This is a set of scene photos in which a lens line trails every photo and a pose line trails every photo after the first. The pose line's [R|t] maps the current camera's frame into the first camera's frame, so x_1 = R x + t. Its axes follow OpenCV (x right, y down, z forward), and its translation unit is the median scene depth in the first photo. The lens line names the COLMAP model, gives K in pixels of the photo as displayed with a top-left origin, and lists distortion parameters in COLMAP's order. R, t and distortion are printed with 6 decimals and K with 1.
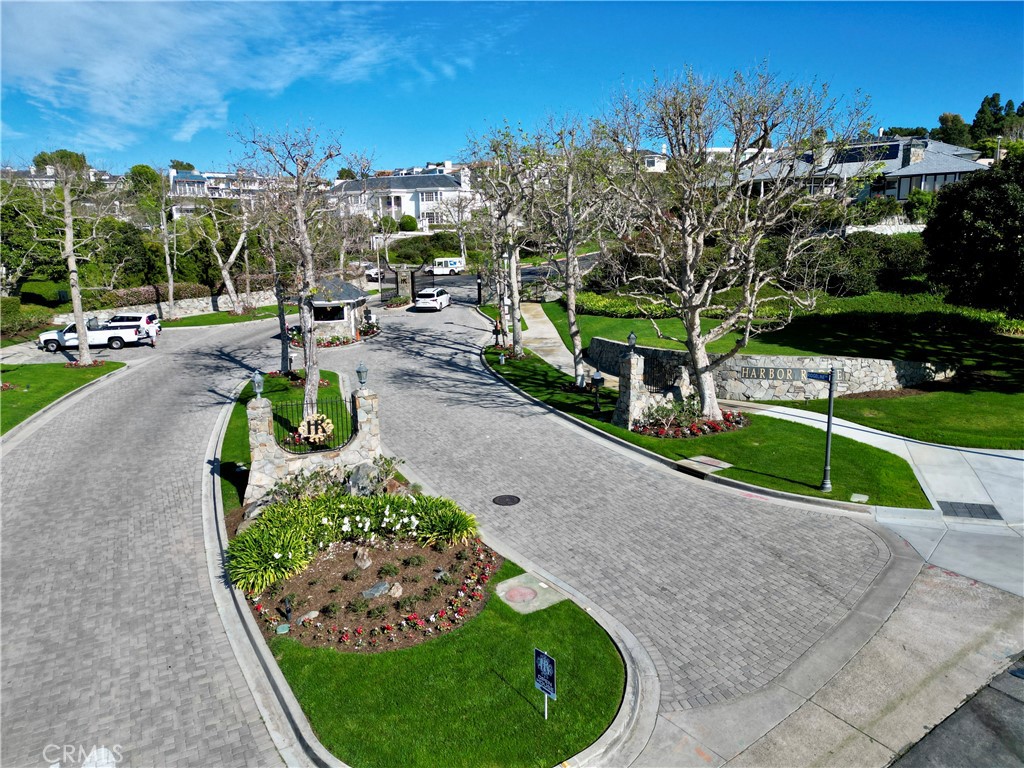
lens RADIAL K [[727.4, 0, 512.0], [0, 727.4, 384.0], [0, 0, 1]] dist [0.001390, 0.001292]
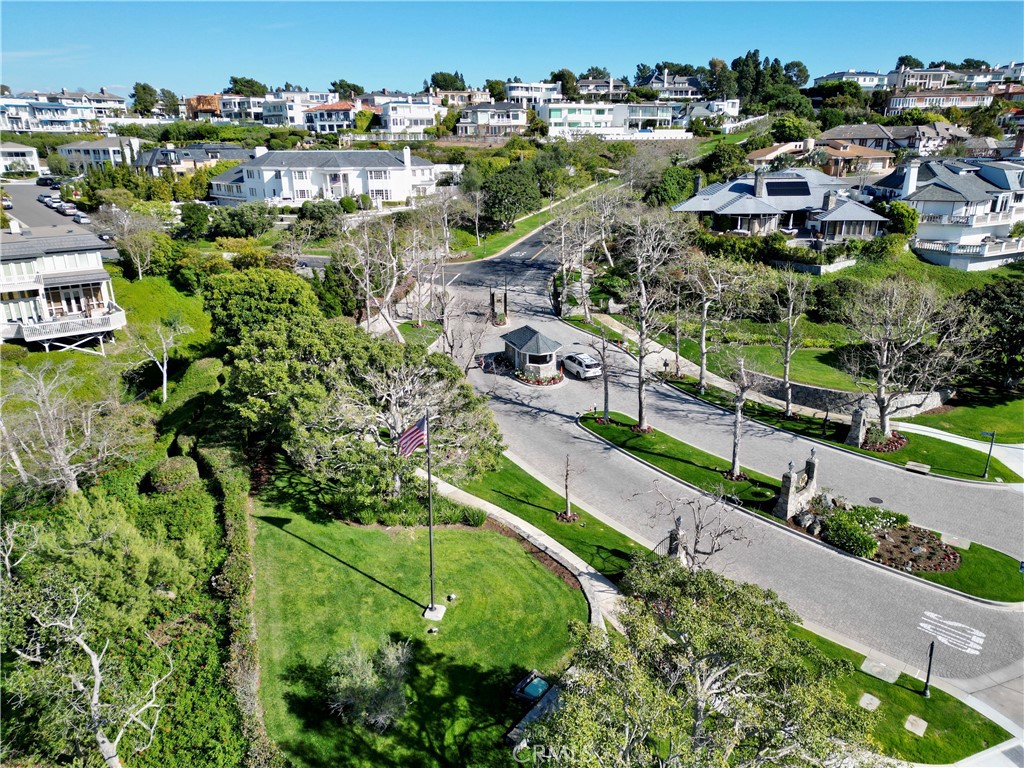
lens RADIAL K [[727.4, 0, 512.0], [0, 727.4, 384.0], [0, 0, 1]] dist [0.001390, 0.001292]
pose [[0.942761, -0.095852, 0.319397, -1.246910], [0.050028, 0.987614, 0.148717, -0.417117], [-0.329695, -0.124225, 0.935879, -0.505471]]
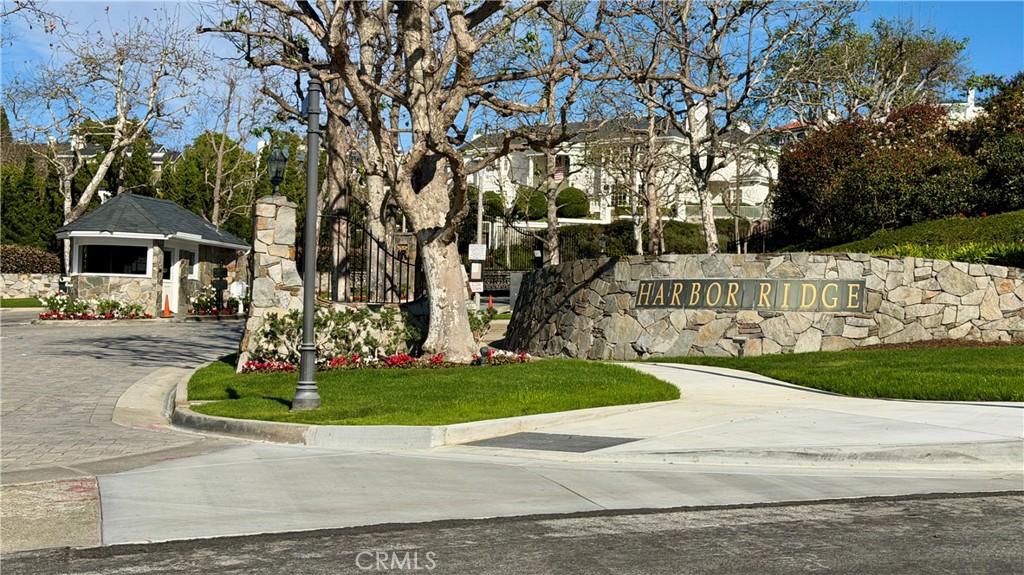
lens RADIAL K [[1445.1, 0, 512.0], [0, 1445.1, 287.5], [0, 0, 1]] dist [-0.013351, -0.010063]
pose [[0.953574, 0.026410, -0.299998, 0.495879], [-0.087702, 0.977324, -0.192733, 0.143779], [0.288105, 0.210096, 0.934267, 0.222960]]
